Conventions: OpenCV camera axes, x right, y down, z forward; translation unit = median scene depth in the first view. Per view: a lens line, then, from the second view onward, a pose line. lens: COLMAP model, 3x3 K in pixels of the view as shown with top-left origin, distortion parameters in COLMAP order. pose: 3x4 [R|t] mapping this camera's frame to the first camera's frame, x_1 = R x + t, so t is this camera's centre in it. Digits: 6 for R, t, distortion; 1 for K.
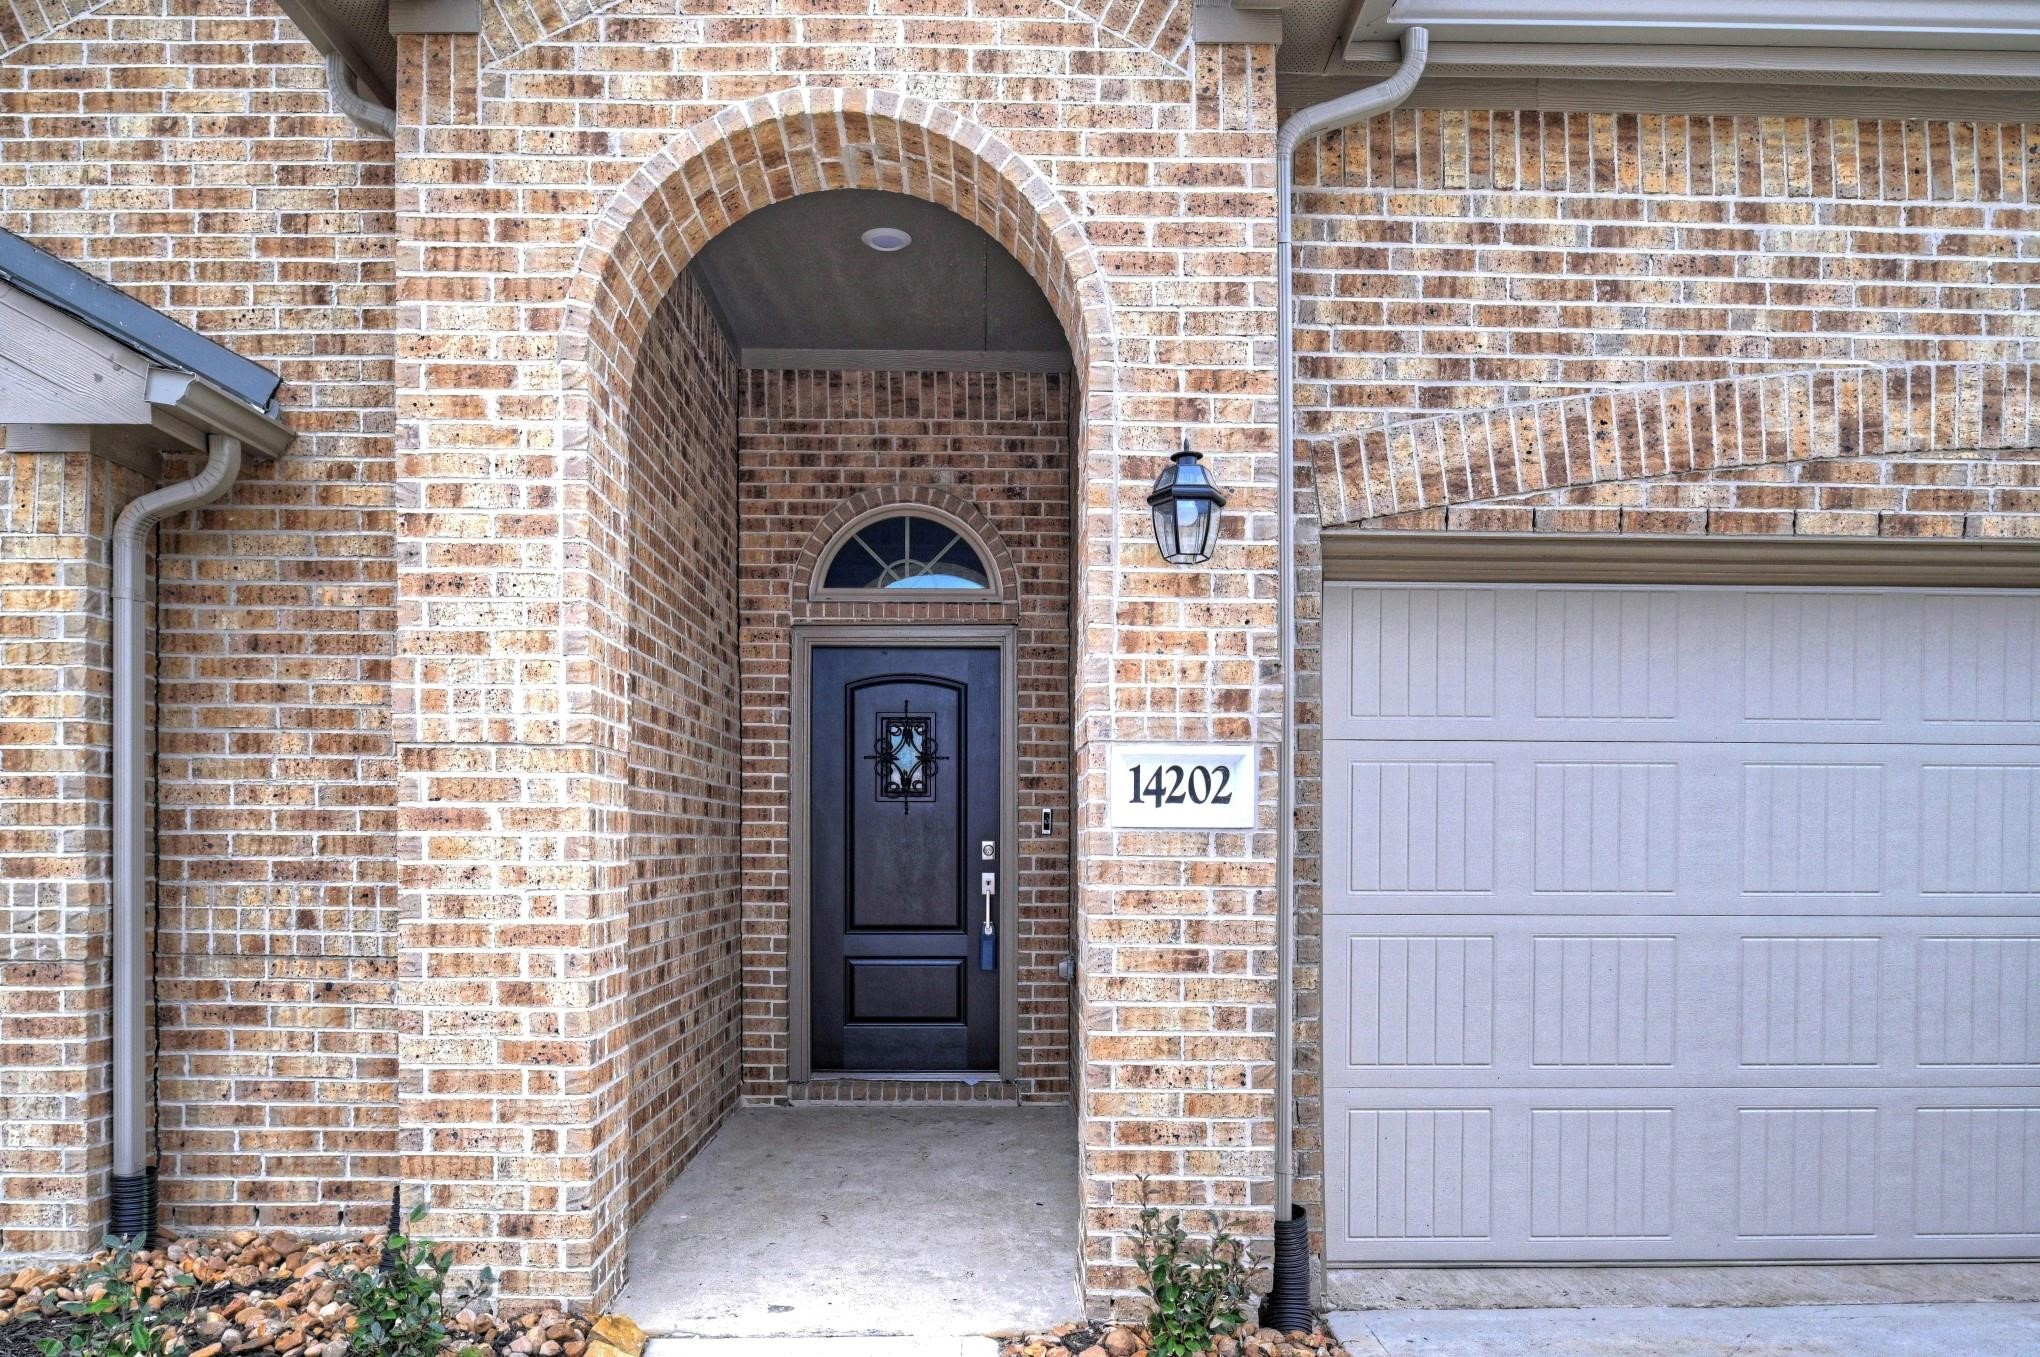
lens RADIAL K [[1402.5, 0, 1031.5], [0, 1402.5, 698.7], [0, 0, 1]] dist [0.003535, 0.001367]
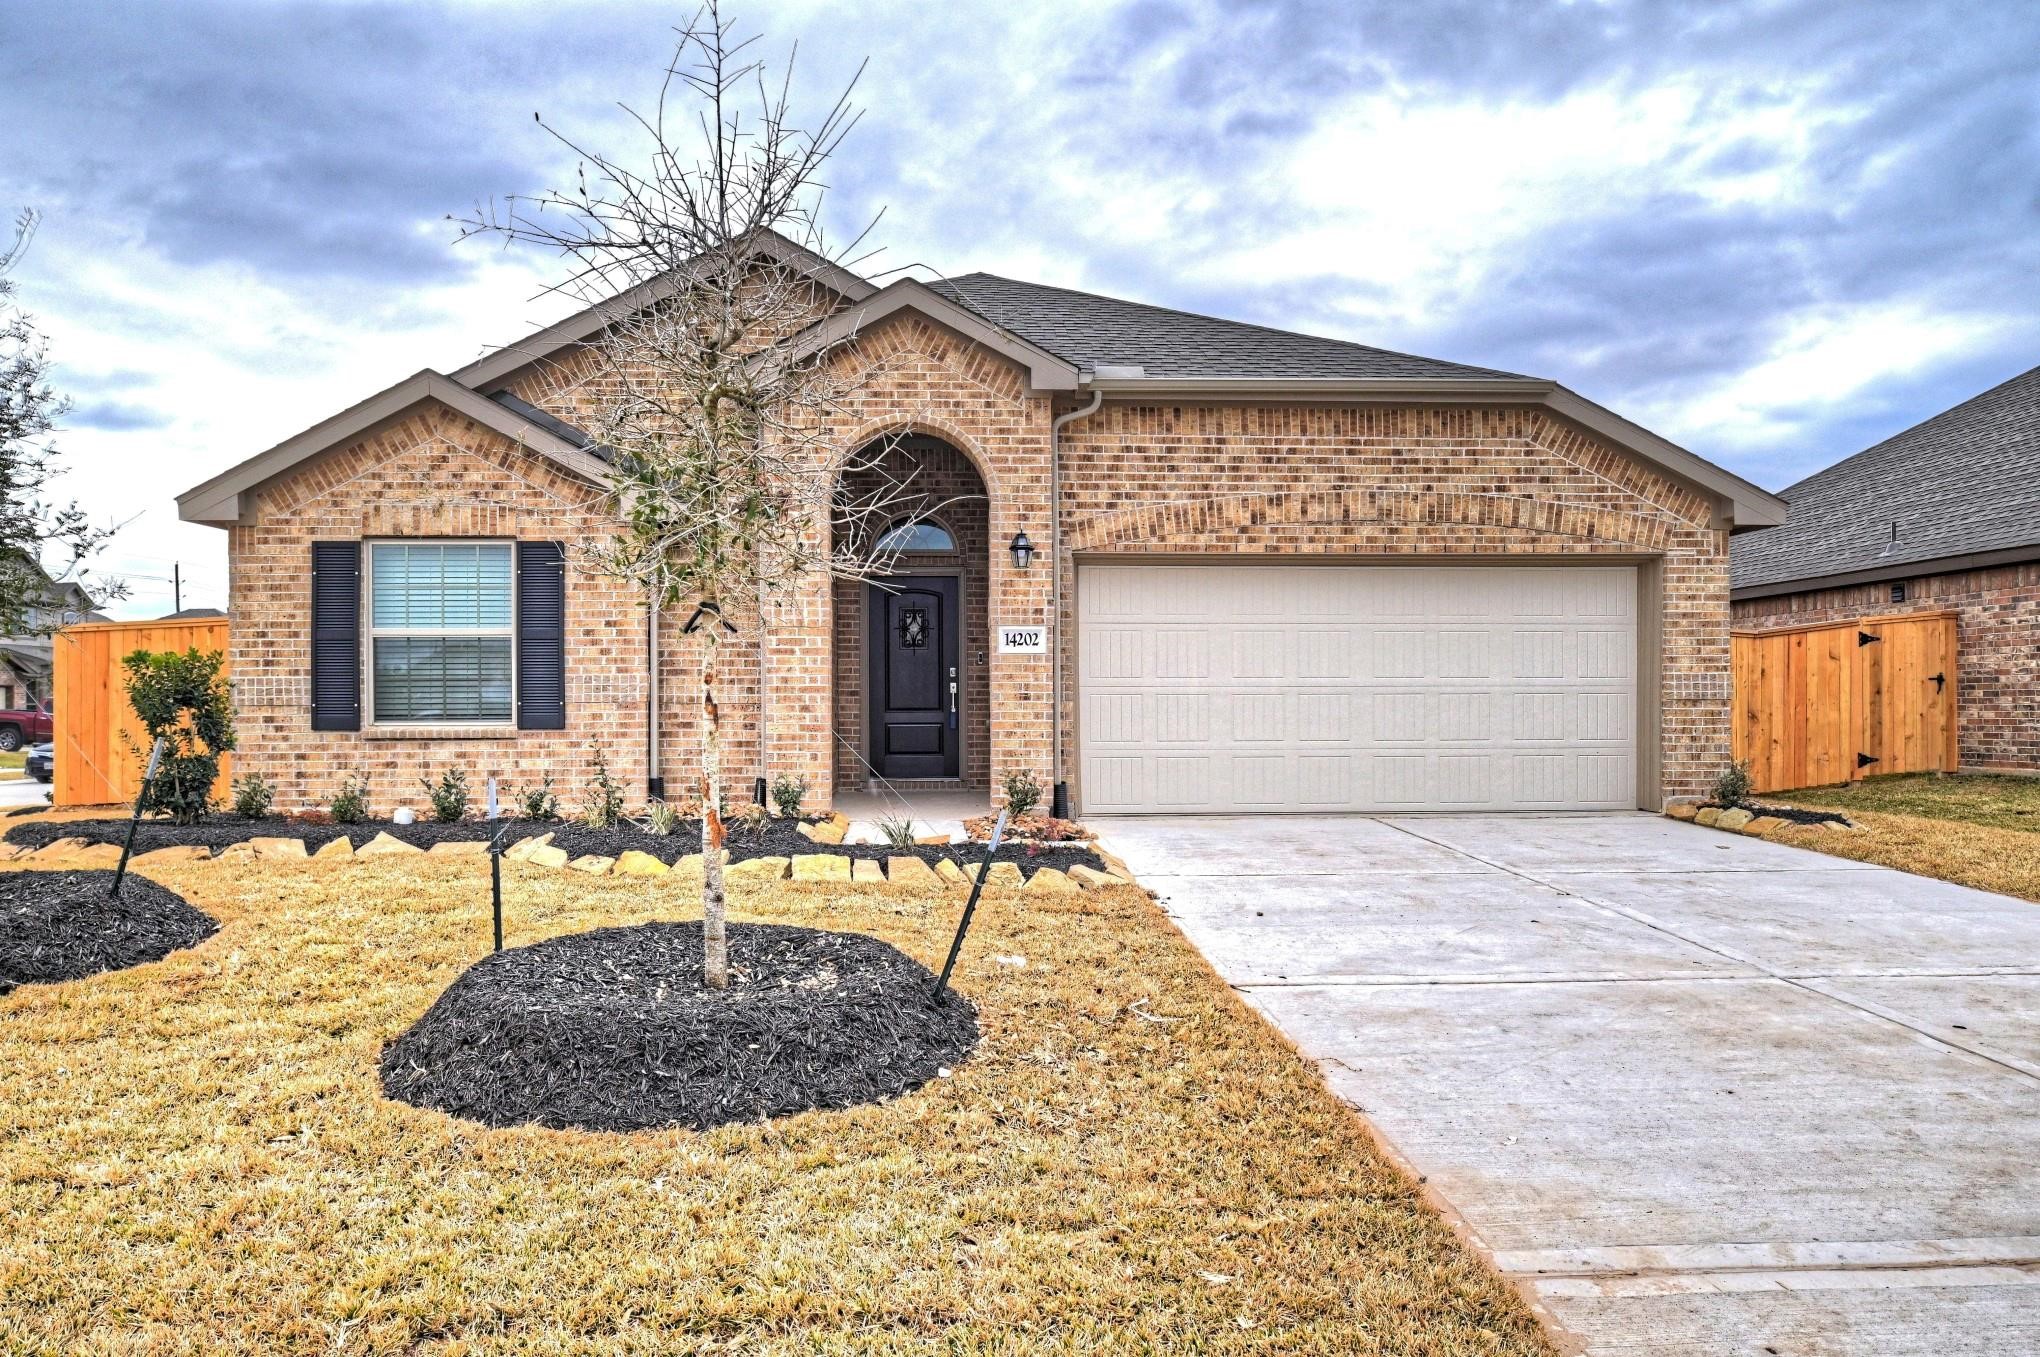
lens RADIAL K [[1402.5, 0, 1031.5], [0, 1402.5, 698.7], [0, 0, 1]] dist [0.003535, 0.001367]
pose [[0.999200, -0.006442, 0.039458, 0.005865], [0.002528, 0.995137, 0.098467, -0.103752], [-0.039900, -0.098289, 0.994358, -1.922890]]
